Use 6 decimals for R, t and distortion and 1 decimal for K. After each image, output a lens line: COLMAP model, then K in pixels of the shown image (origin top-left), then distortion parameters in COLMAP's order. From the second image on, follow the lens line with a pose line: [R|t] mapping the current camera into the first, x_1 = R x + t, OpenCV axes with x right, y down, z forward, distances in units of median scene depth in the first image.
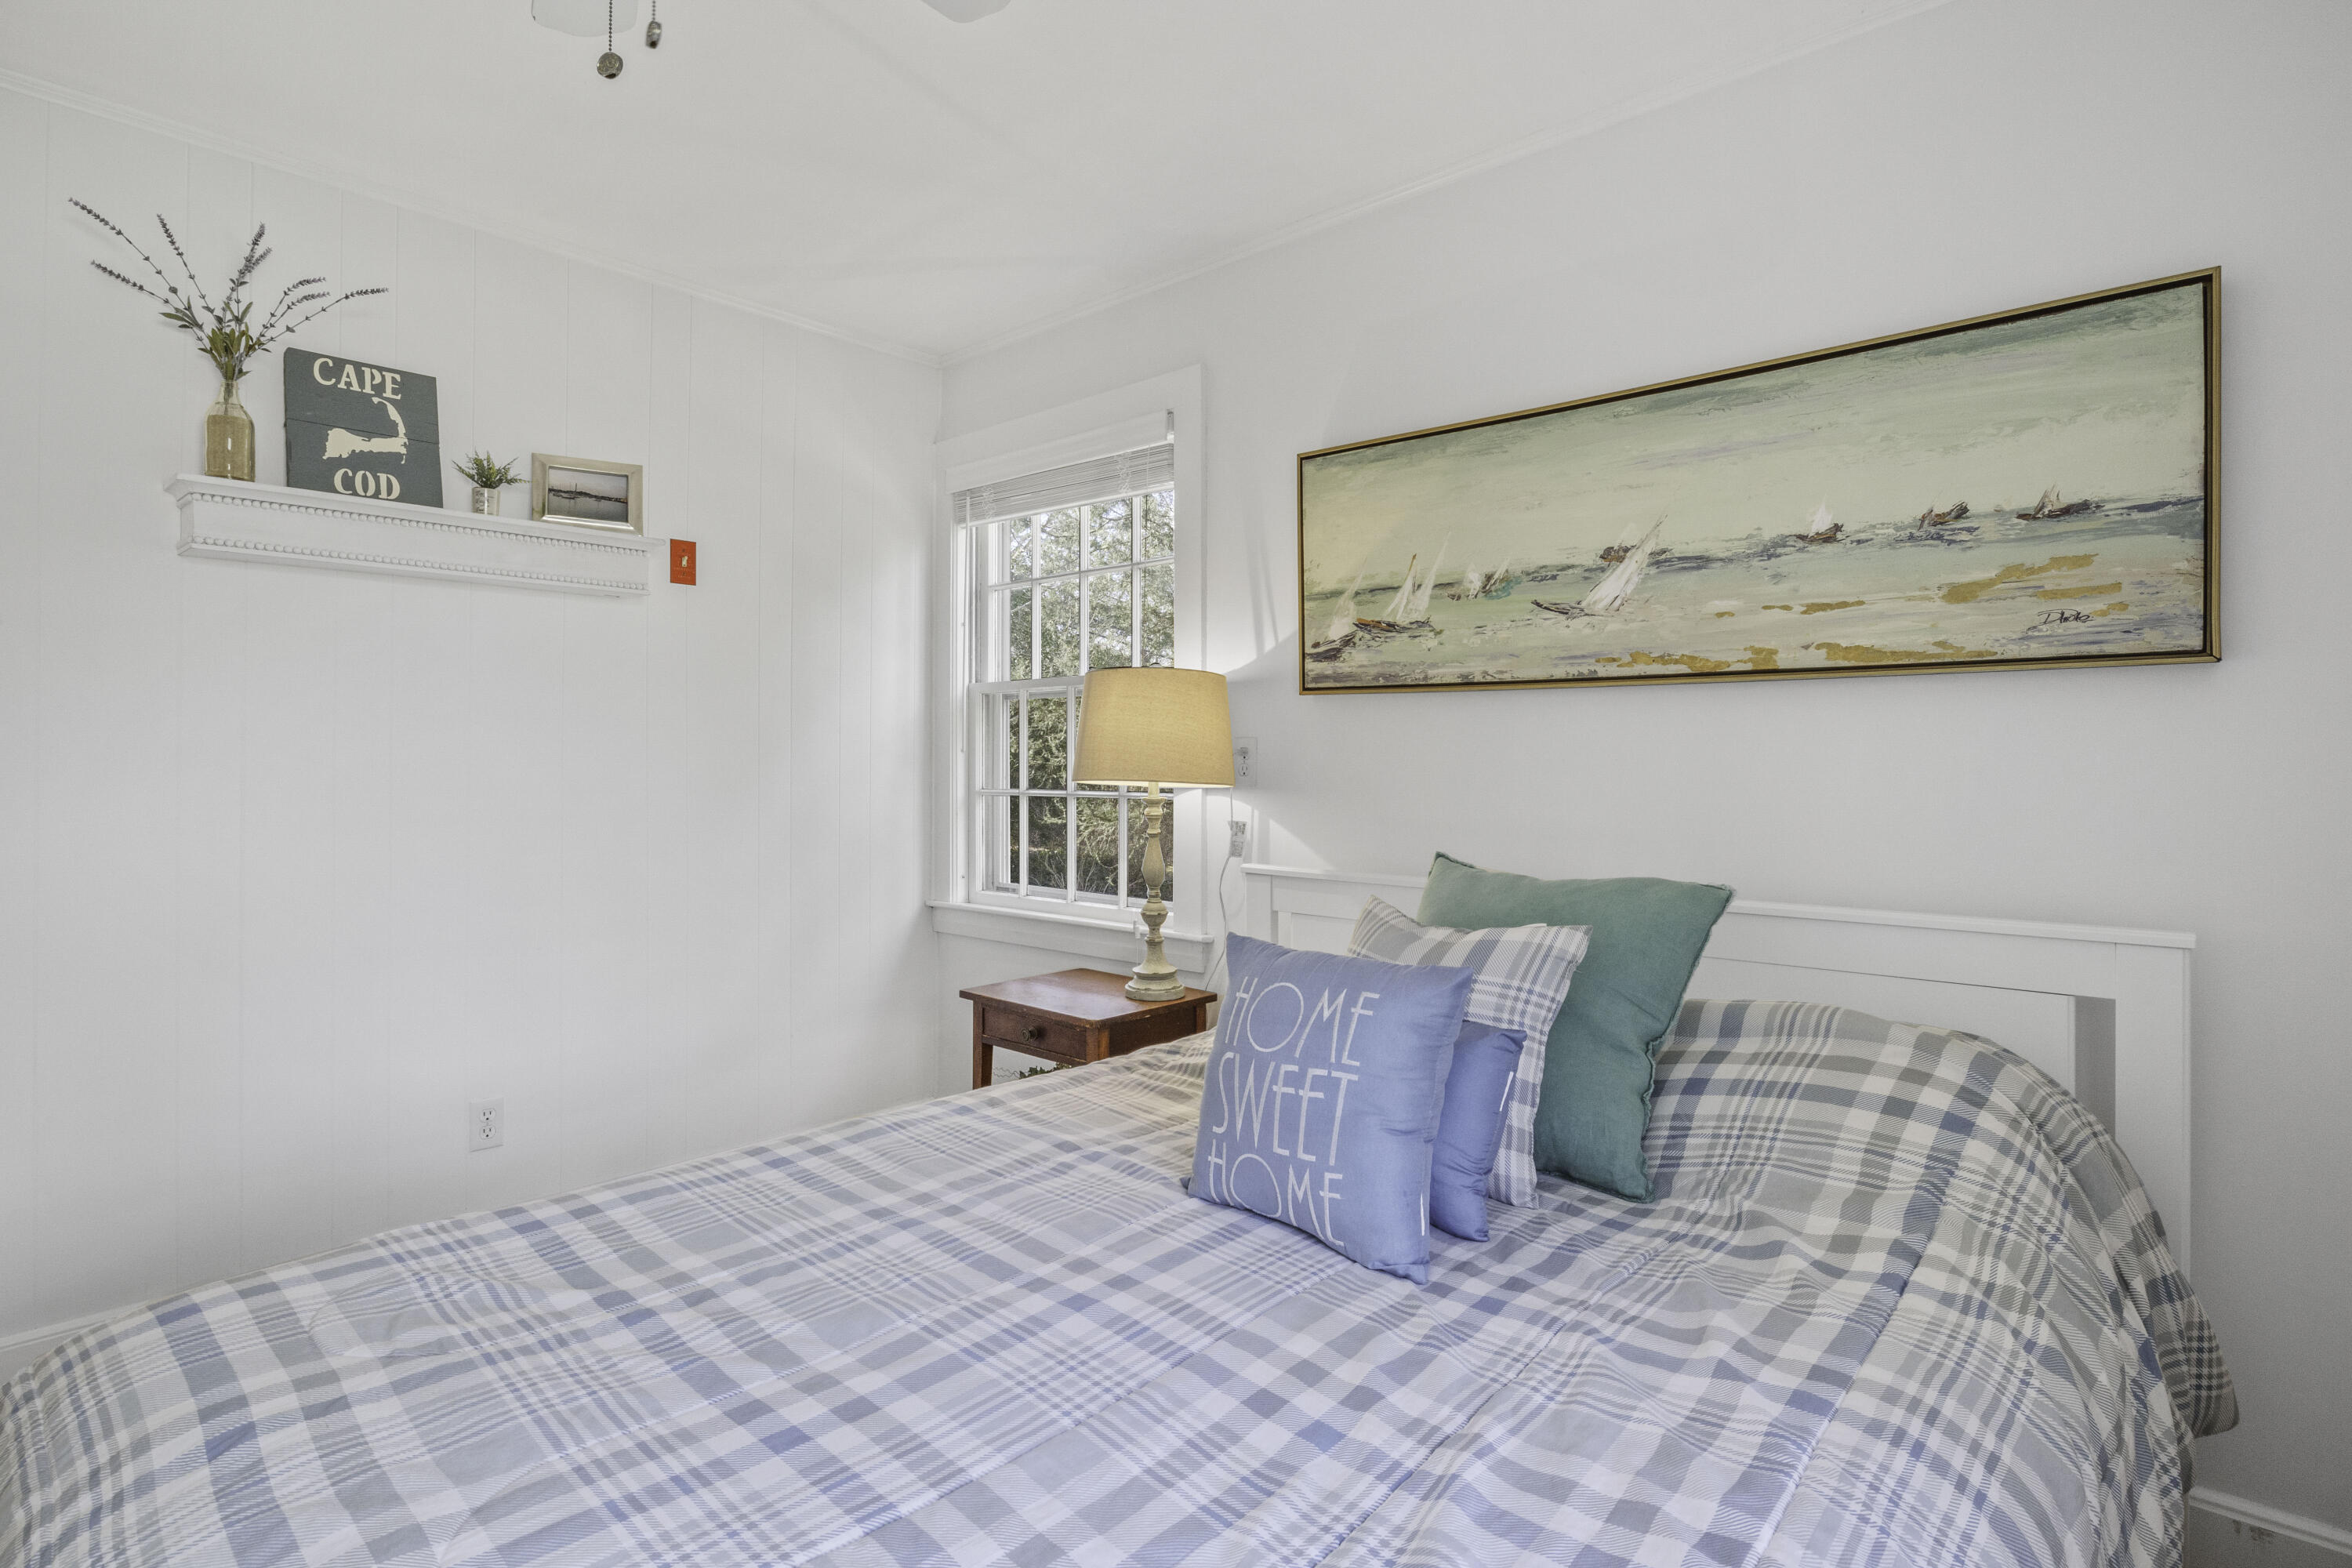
lens RADIAL K [[1169.3, 0, 1176.0], [0, 1169.3, 784.0], [0, 0, 1]] dist [-0.003101, -0.000003]
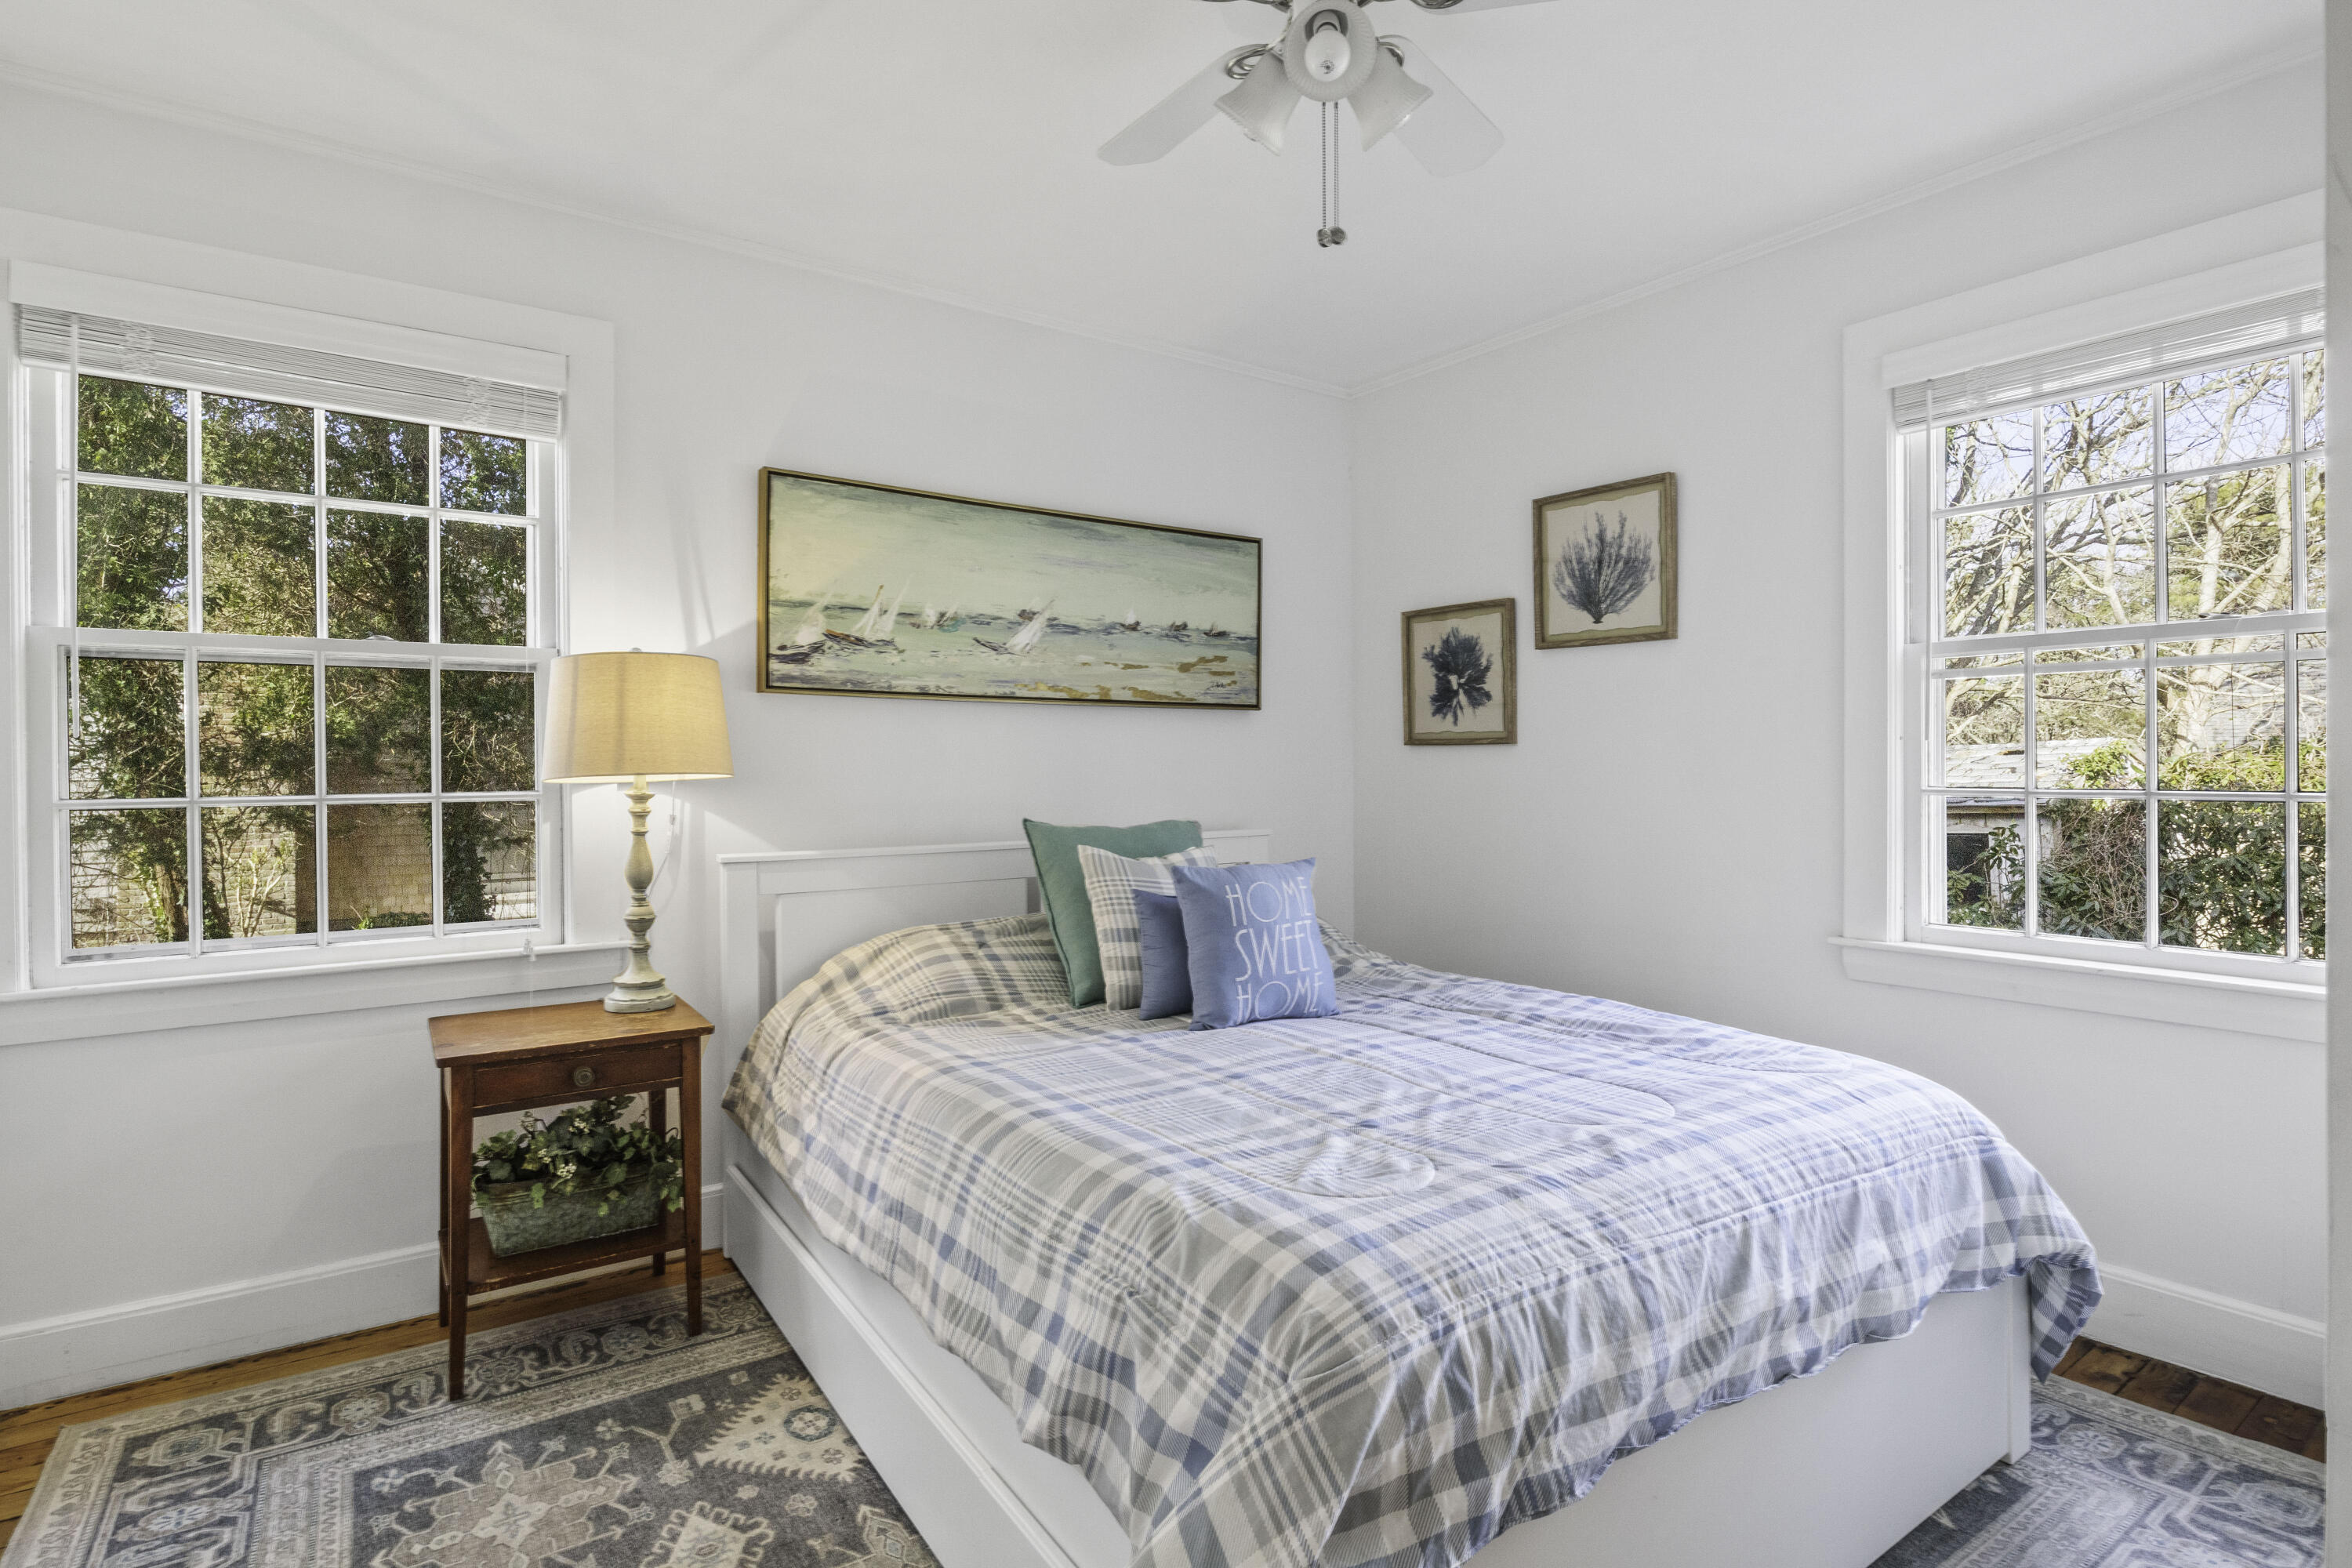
lens RADIAL K [[1169.3, 0, 1176.0], [0, 1169.3, 784.0], [0, 0, 1]] dist [-0.003101, -0.000003]
pose [[0.224362, -0.021860, 0.974261, -0.984545], [0.023507, 0.999579, 0.017015, -0.001867], [-0.974222, 0.019084, 0.224782, 0.456660]]
